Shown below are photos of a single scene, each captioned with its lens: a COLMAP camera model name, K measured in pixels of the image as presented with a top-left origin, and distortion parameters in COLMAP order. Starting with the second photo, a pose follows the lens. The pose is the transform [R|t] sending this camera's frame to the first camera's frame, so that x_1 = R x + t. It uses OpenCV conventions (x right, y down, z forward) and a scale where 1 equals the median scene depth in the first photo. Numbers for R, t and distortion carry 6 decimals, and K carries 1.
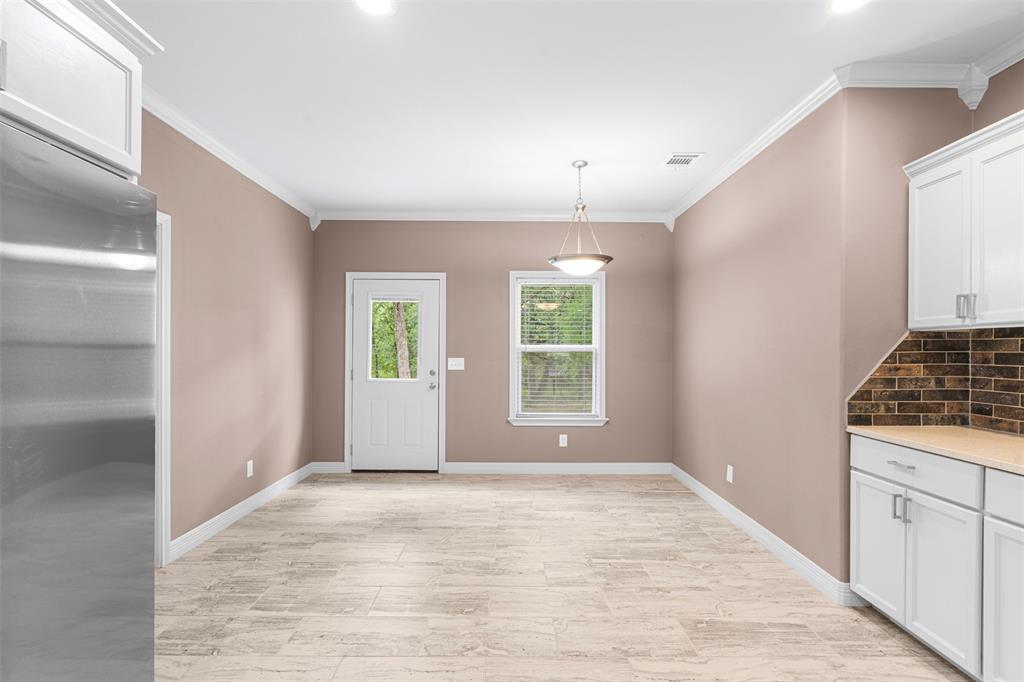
lens RADIAL K [[482.6, 0, 514.0], [0, 482.6, 345.6], [0, 0, 1]] dist [-0.005303, 0.000702]
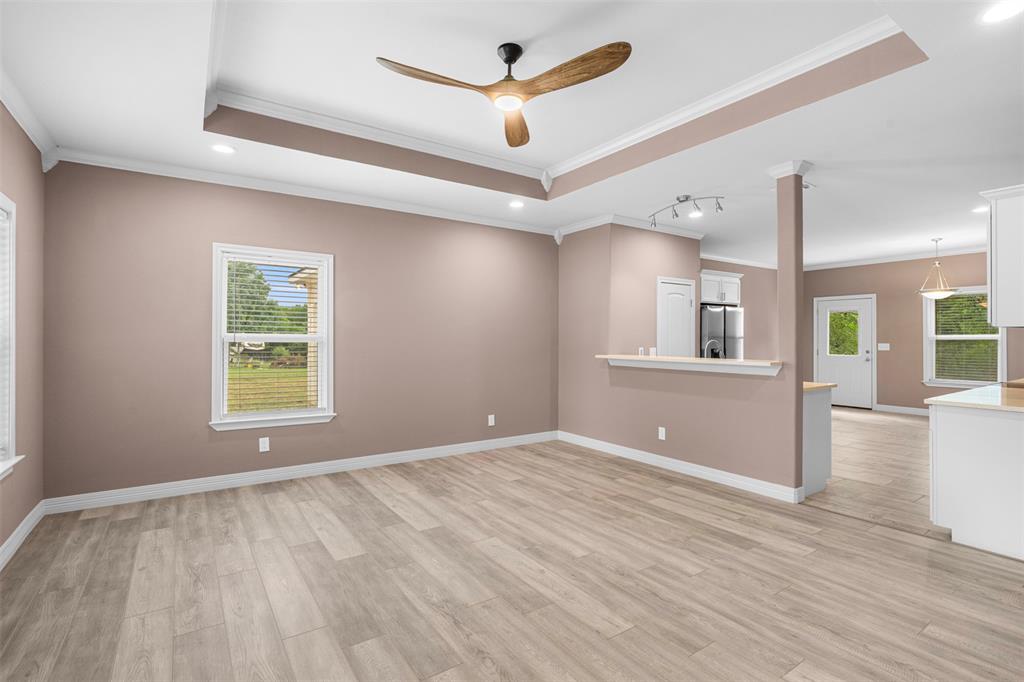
lens RADIAL K [[482.6, 0, 503.3], [0, 482.6, 337.9], [0, 0, 1]] dist [-0.005303, 0.000702]
pose [[0.543689, -0.000990, -0.839286, 0.579894], [0.007997, 0.999960, 0.004000, -0.011375], [0.839249, -0.008887, 0.543675, -1.054643]]
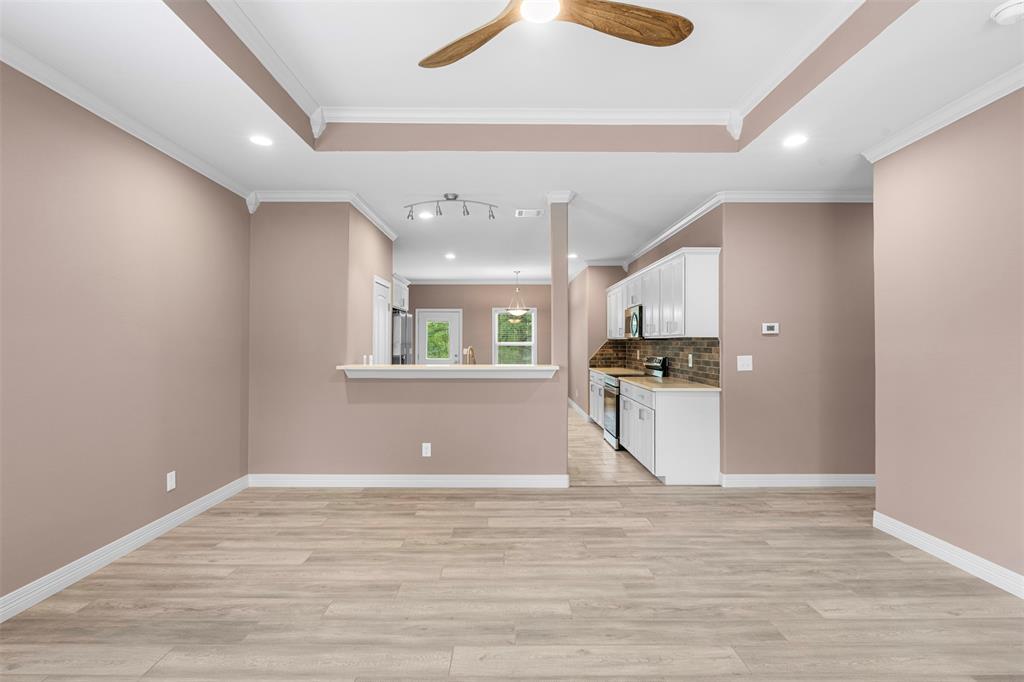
lens RADIAL K [[482.6, 0, 505.0], [0, 482.6, 340.9], [0, 0, 1]] dist [-0.005303, 0.000702]
pose [[0.999893, -0.000578, -0.014643, 0.079343], [0.000599, 0.999999, 0.001388, -0.011618], [0.014642, -0.001397, 0.999892, -1.137708]]
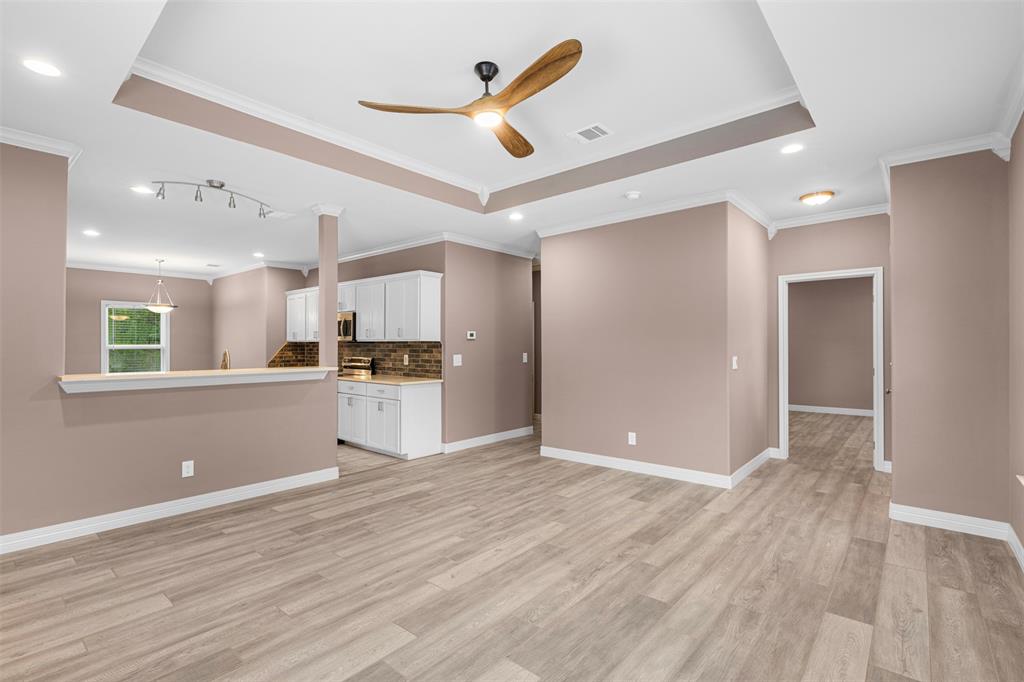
lens RADIAL K [[482.6, 0, 510.0], [0, 482.6, 344.4], [0, 0, 1]] dist [-0.005303, 0.000702]
pose [[0.660280, 0.000425, 0.751020, -0.323124], [-0.003806, 0.999989, 0.002780, -0.013586], [-0.751010, -0.004694, 0.660274, -1.148188]]
